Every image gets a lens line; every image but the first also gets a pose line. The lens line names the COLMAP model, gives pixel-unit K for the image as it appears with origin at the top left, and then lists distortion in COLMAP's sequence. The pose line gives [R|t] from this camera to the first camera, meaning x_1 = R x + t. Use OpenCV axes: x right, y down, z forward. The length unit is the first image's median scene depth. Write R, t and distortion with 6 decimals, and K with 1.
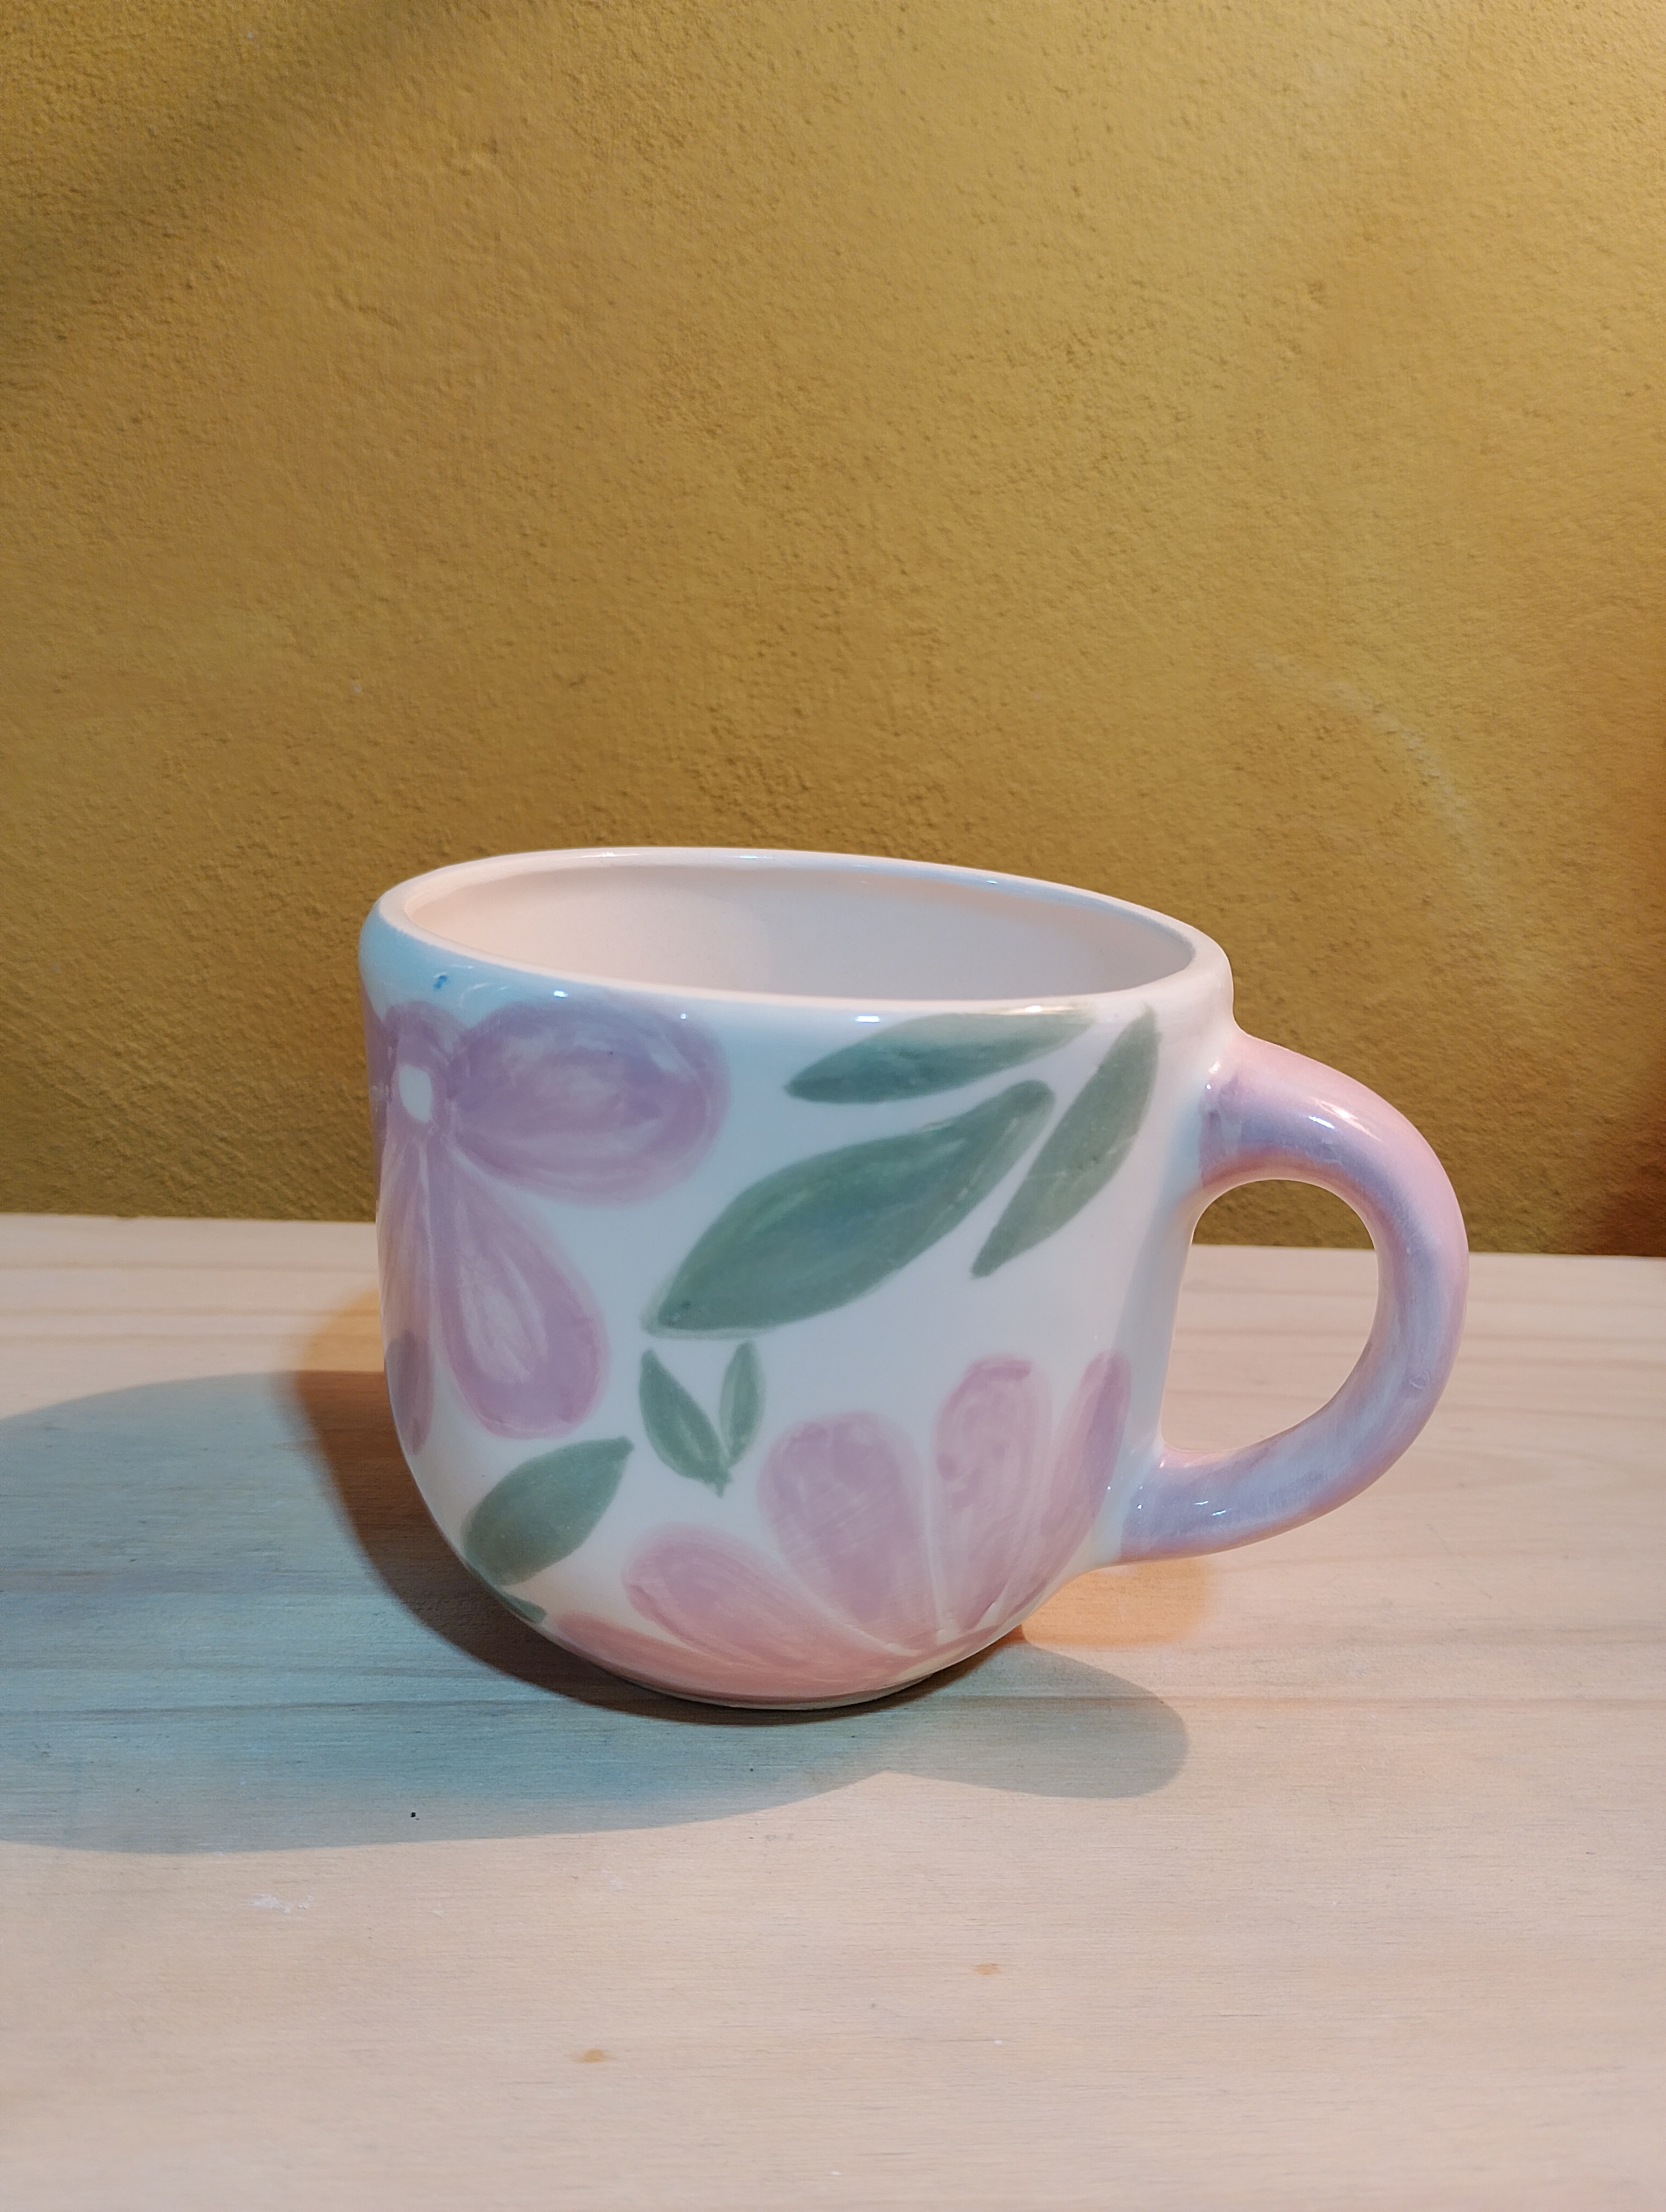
lens RADIAL K [[1890.9, 0, 820.3], [0, 1890.9, 1117.5], [0, 0, 1]] dist [0.052690, -0.098692]
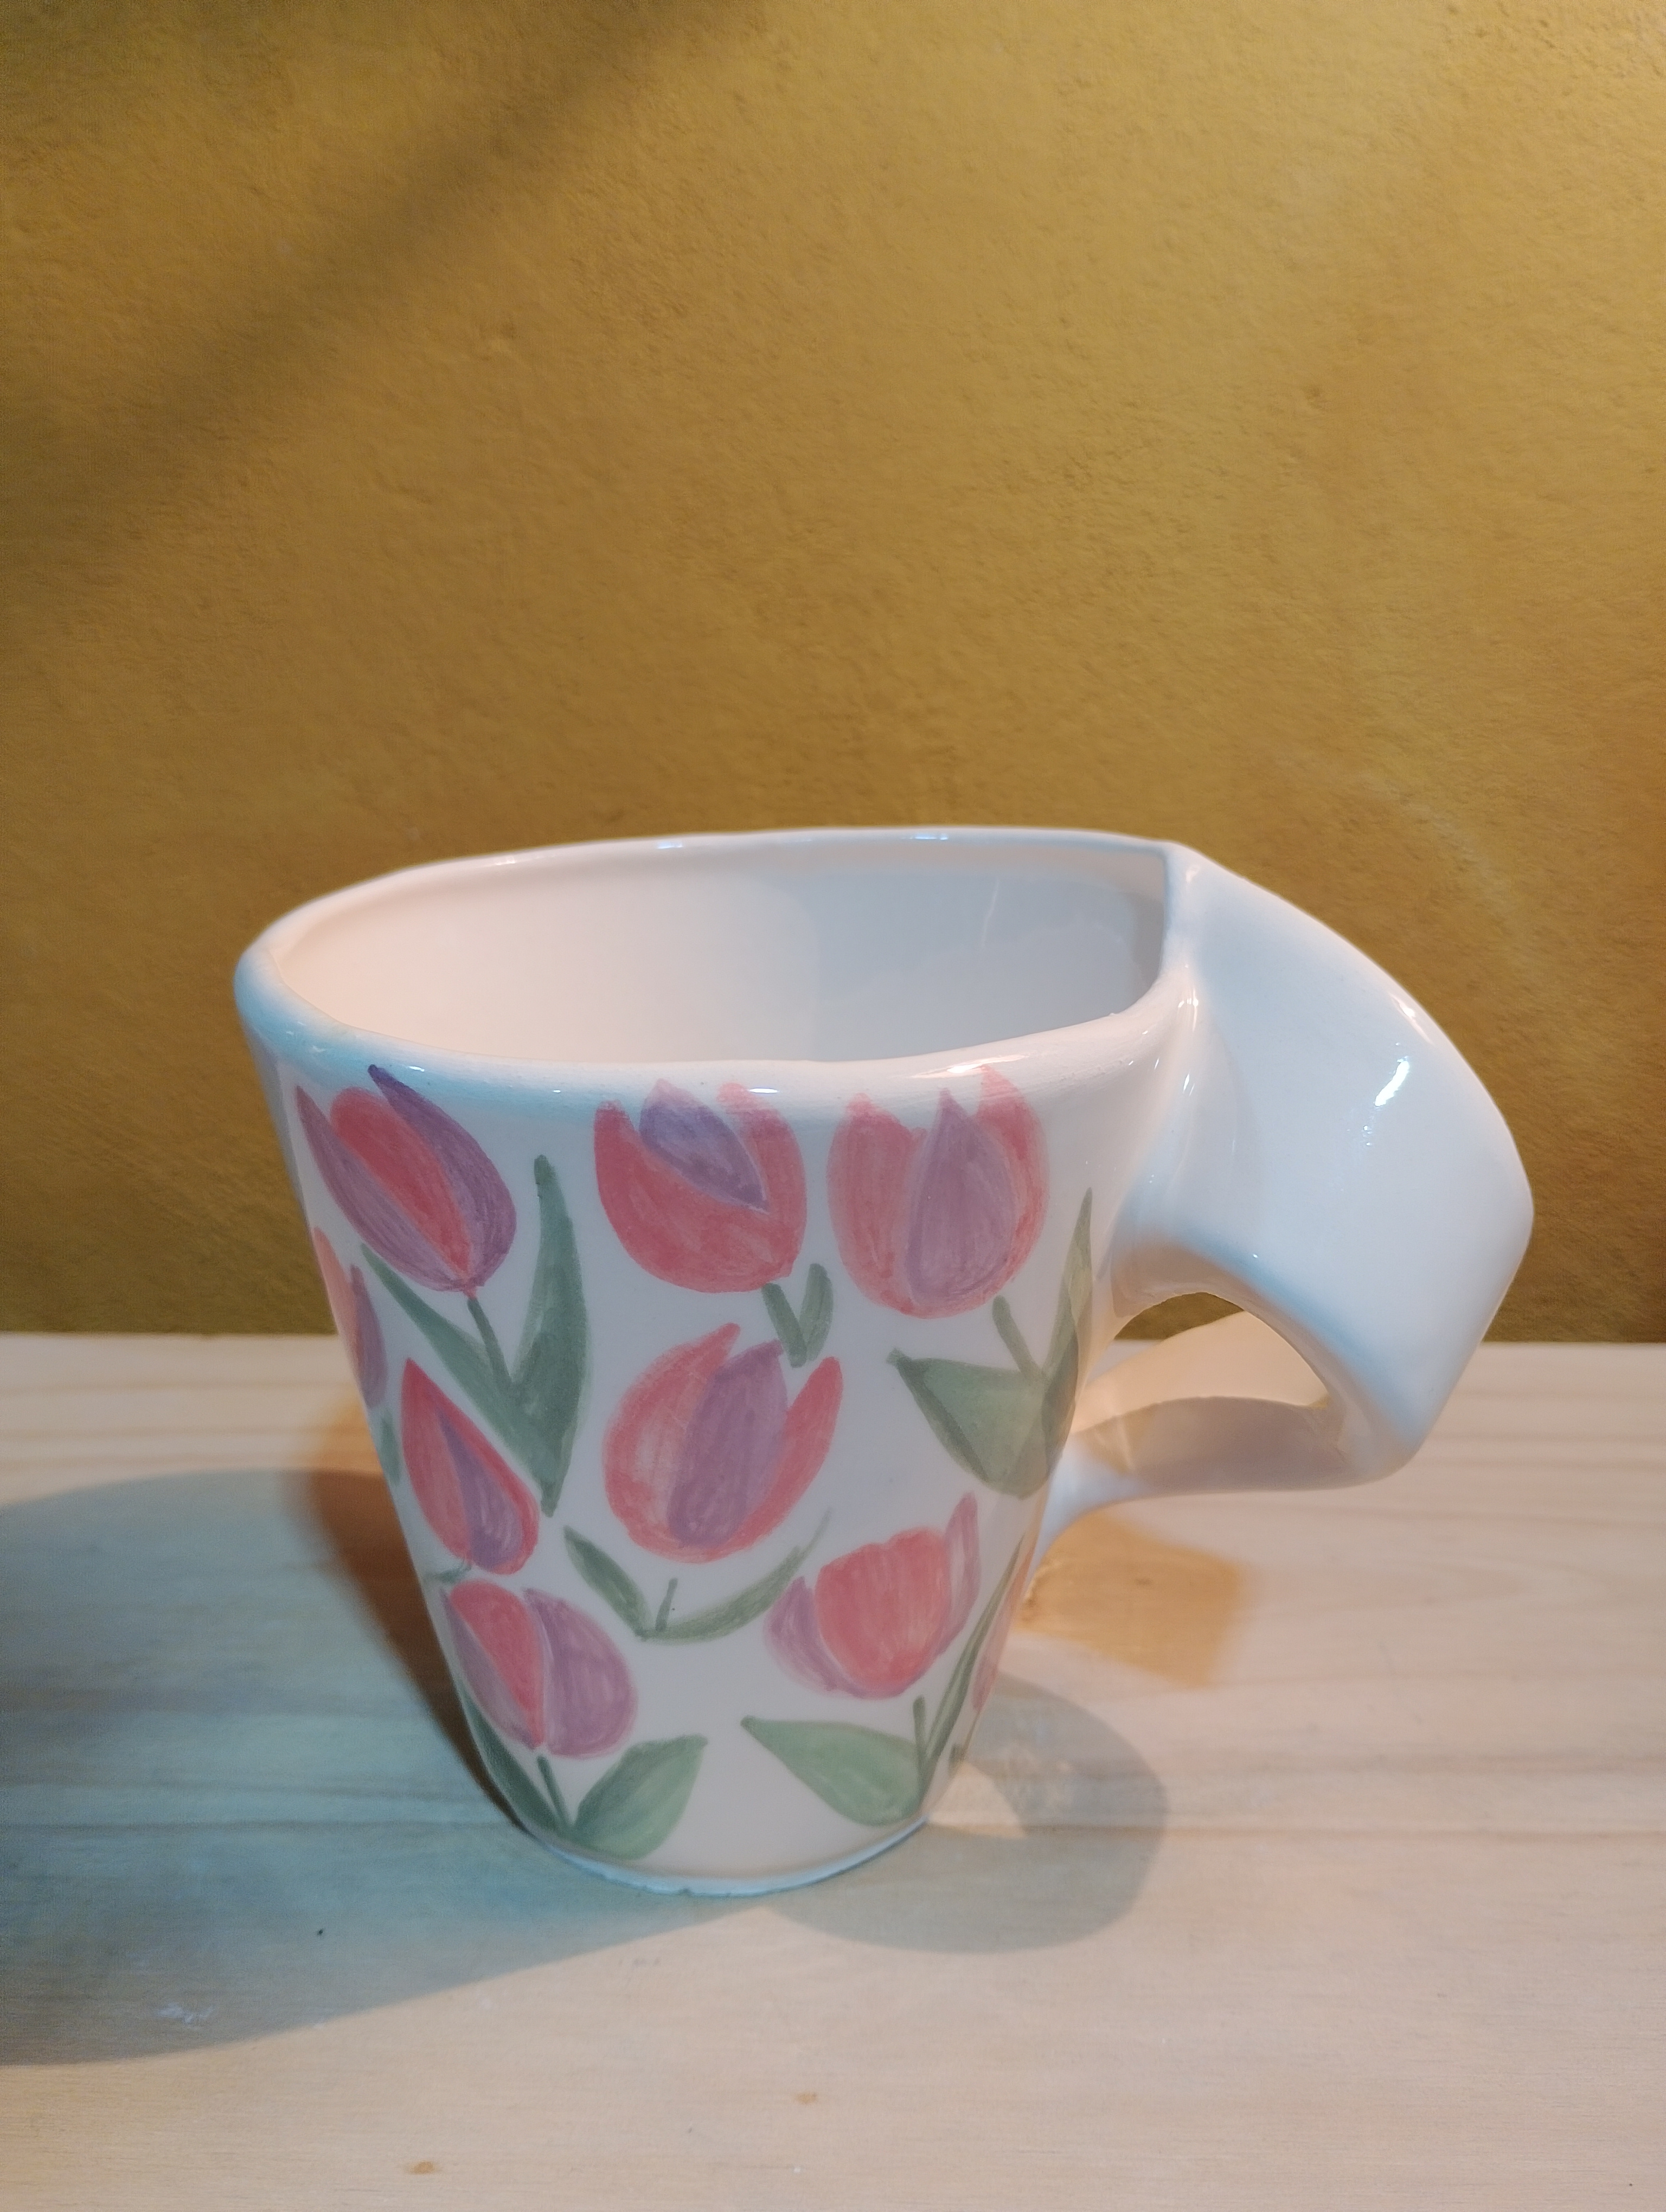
lens RADIAL K [[1890.9, 0, 825.3], [0, 1890.9, 1114.8], [0, 0, 1]] dist [0.052690, -0.098692]
pose [[0.990579, -0.032987, -0.132909, 0.124752], [0.030249, 0.999288, -0.022570, -0.037115], [0.133559, 0.018337, 0.990871, -0.029738]]
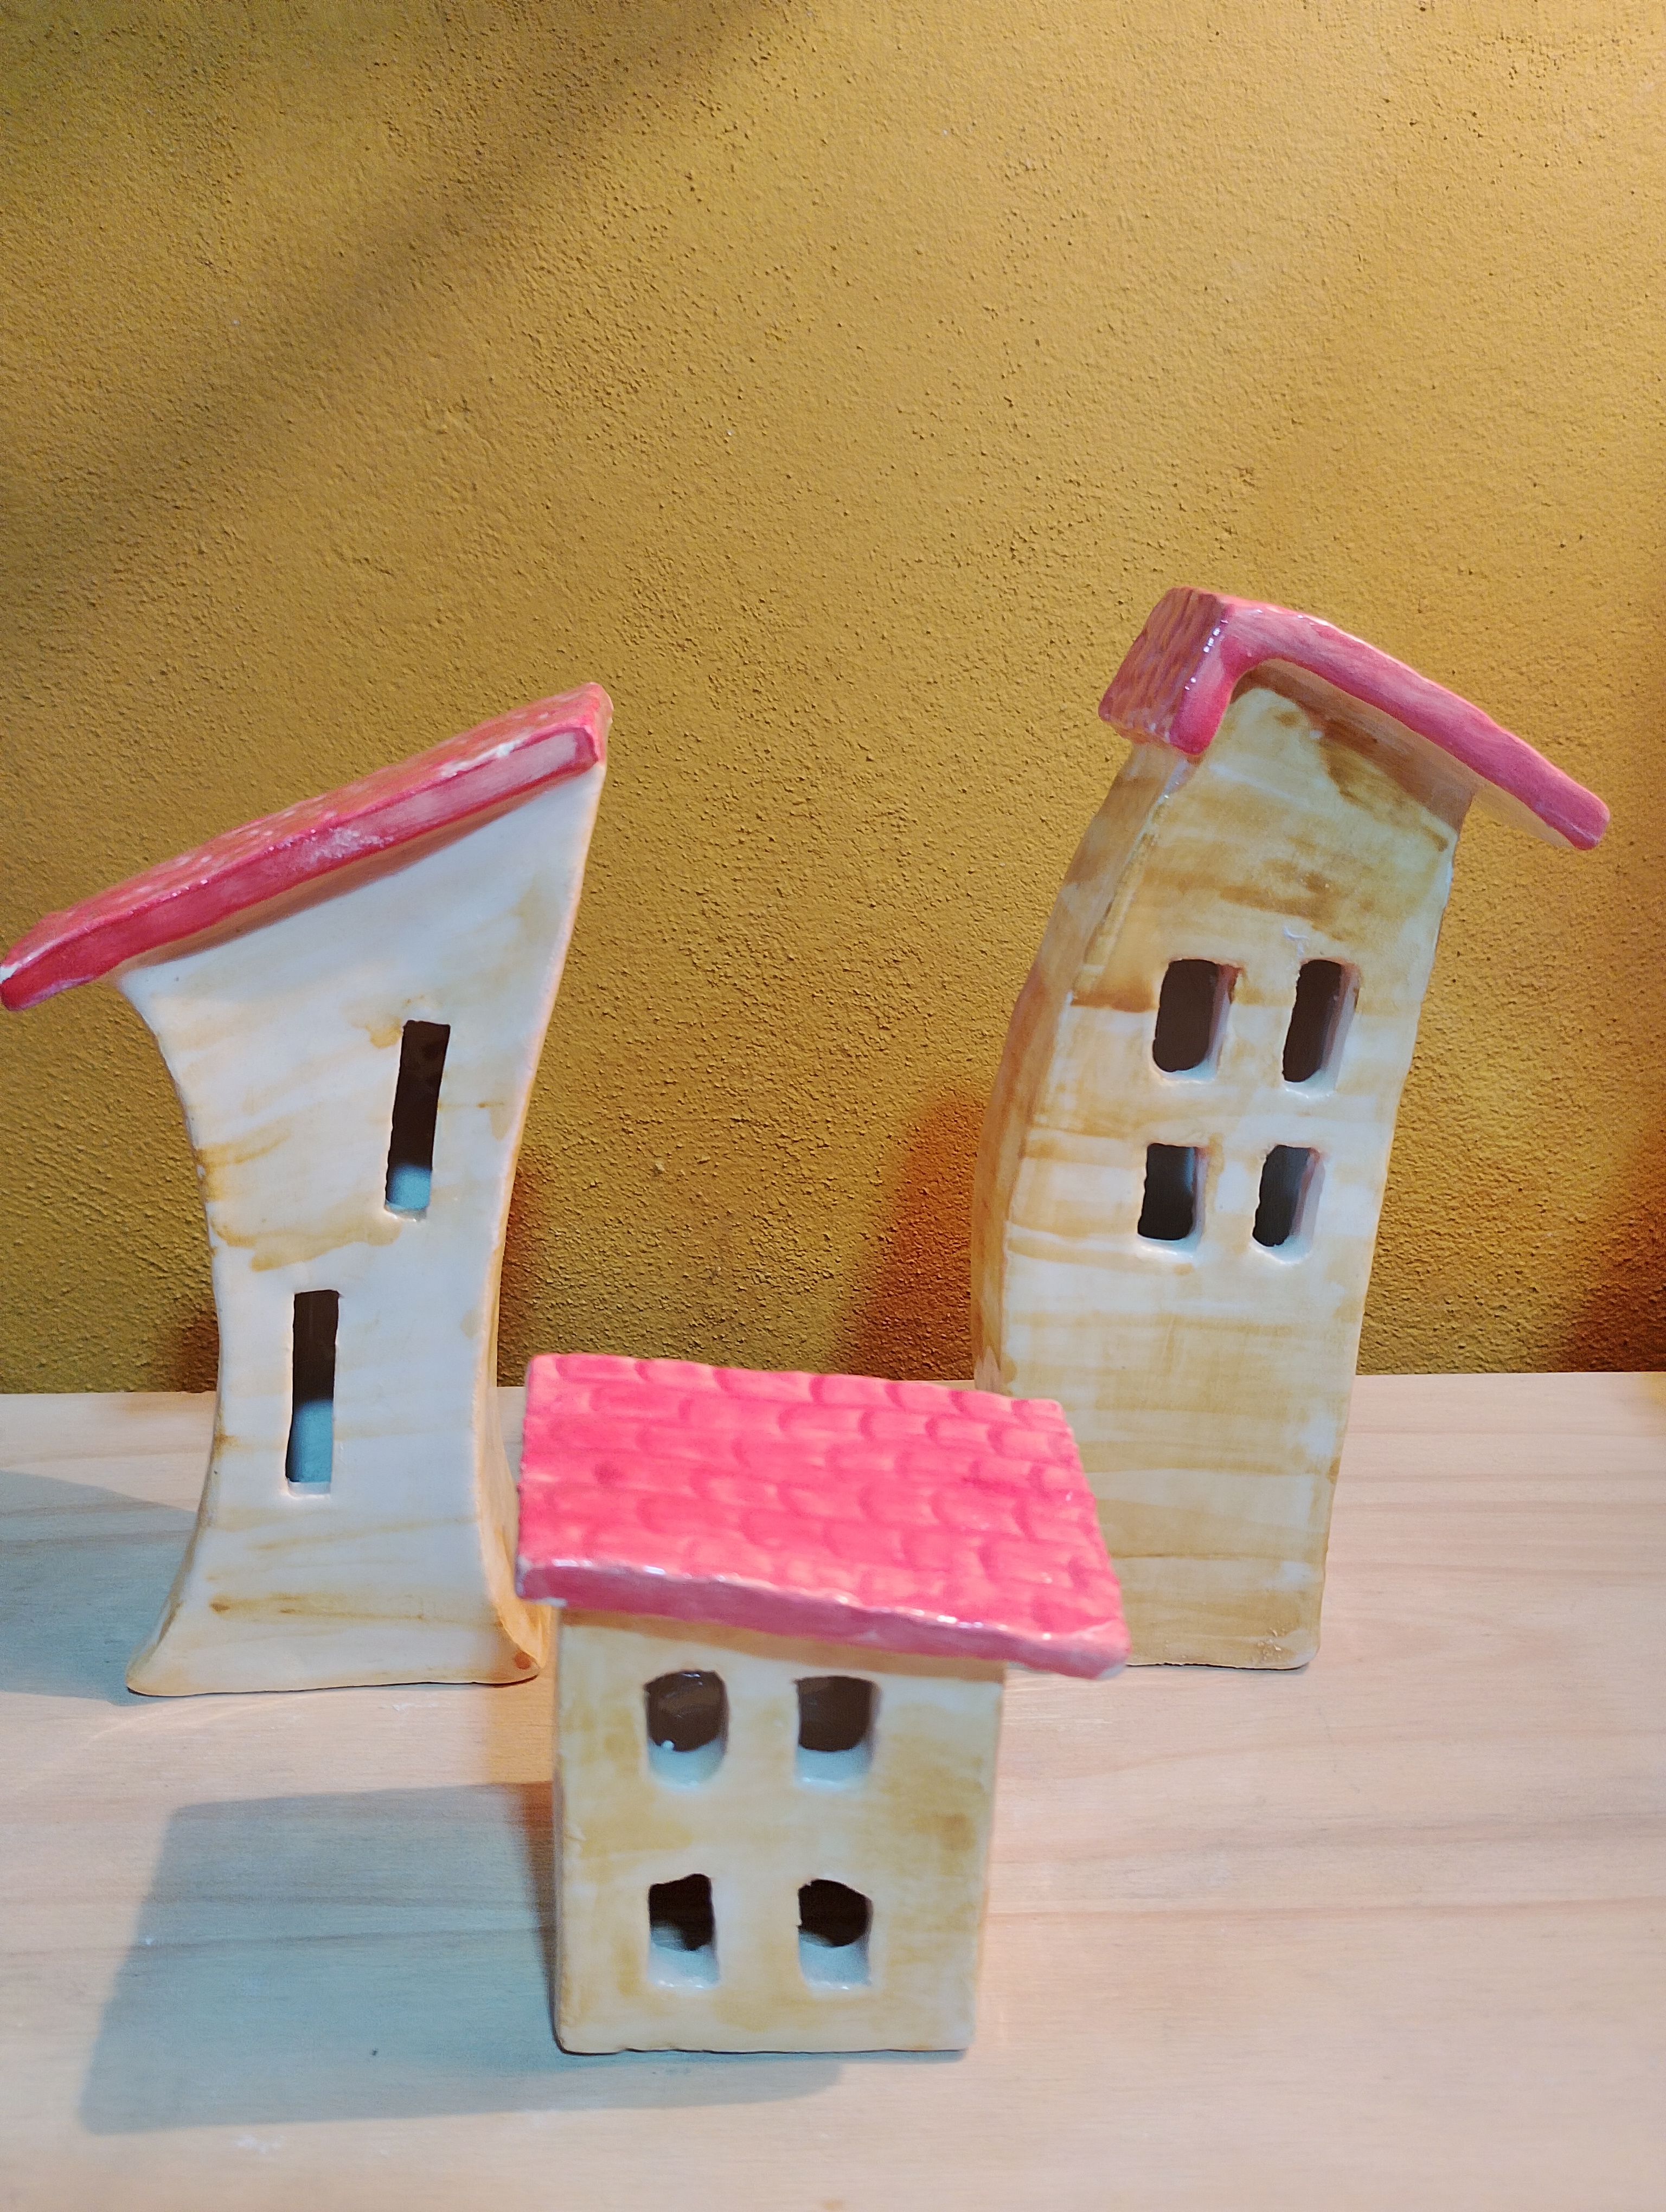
lens RADIAL K [[1890.9, 0, 818.6], [0, 1890.9, 1110.2], [0, 0, 1]] dist [0.052690, -0.098692]
pose [[0.995832, -0.038898, -0.082492, 0.097607], [0.043018, 0.997883, 0.048769, -0.145306], [0.080420, -0.052115, 0.995398, -0.079596]]
